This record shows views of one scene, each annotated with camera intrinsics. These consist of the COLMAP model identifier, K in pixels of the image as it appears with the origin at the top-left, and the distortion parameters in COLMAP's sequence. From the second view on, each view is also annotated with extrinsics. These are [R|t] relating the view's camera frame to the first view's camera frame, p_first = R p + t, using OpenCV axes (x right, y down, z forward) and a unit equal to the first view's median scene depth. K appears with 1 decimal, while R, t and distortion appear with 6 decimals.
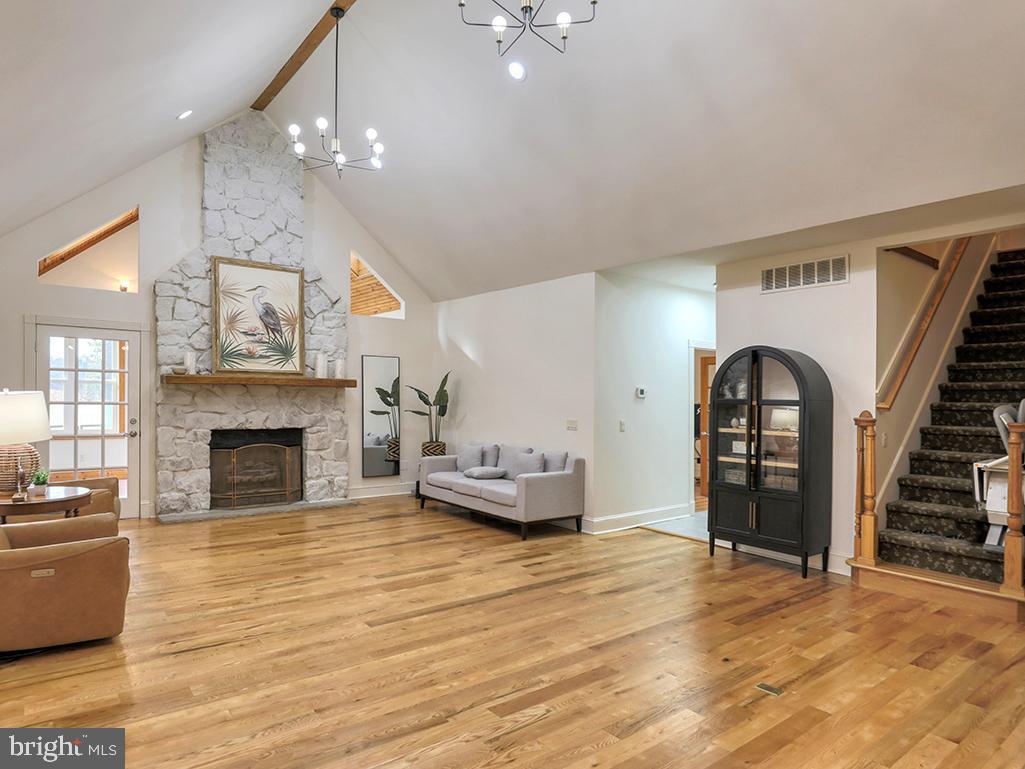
lens RADIAL K [[622.4, 0, 509.1], [0, 622.4, 390.1], [0, 0, 1]] dist [-0.025185, 0.001038]
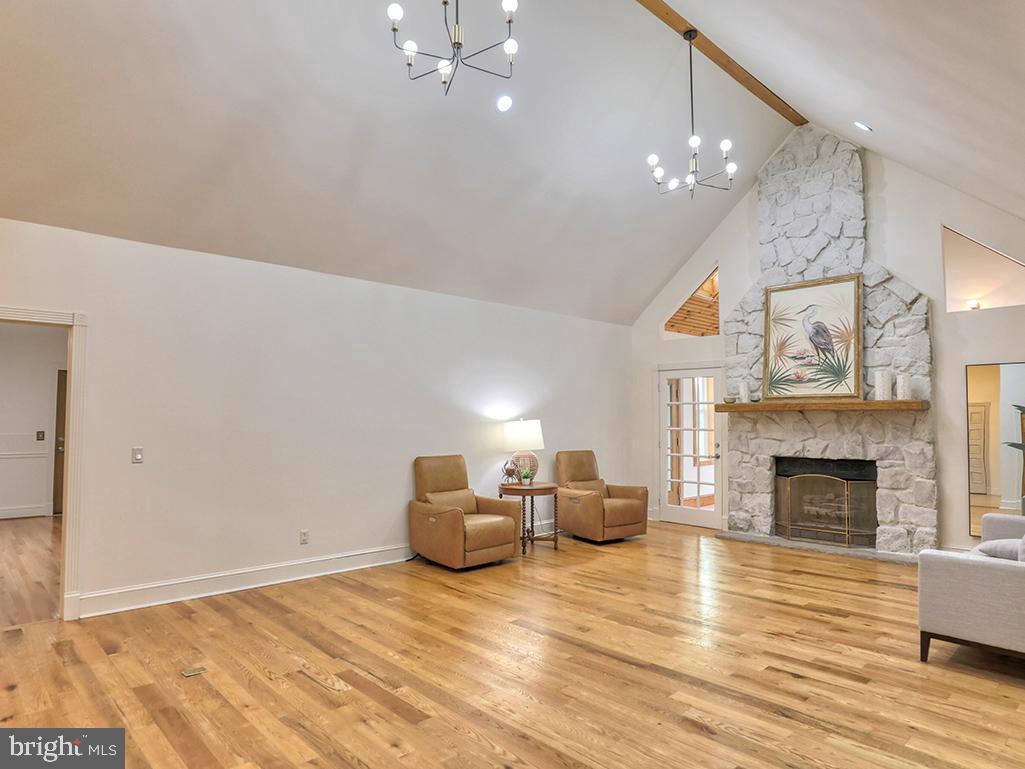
lens RADIAL K [[622.4, 0, 509.1], [0, 622.4, 390.1], [0, 0, 1]] dist [-0.025185, 0.001038]
pose [[0.095080, -0.061091, -0.993593, 0.495979], [0.009192, 0.998126, -0.060490, 0.013144], [0.995427, -0.003382, 0.095464, 0.471514]]
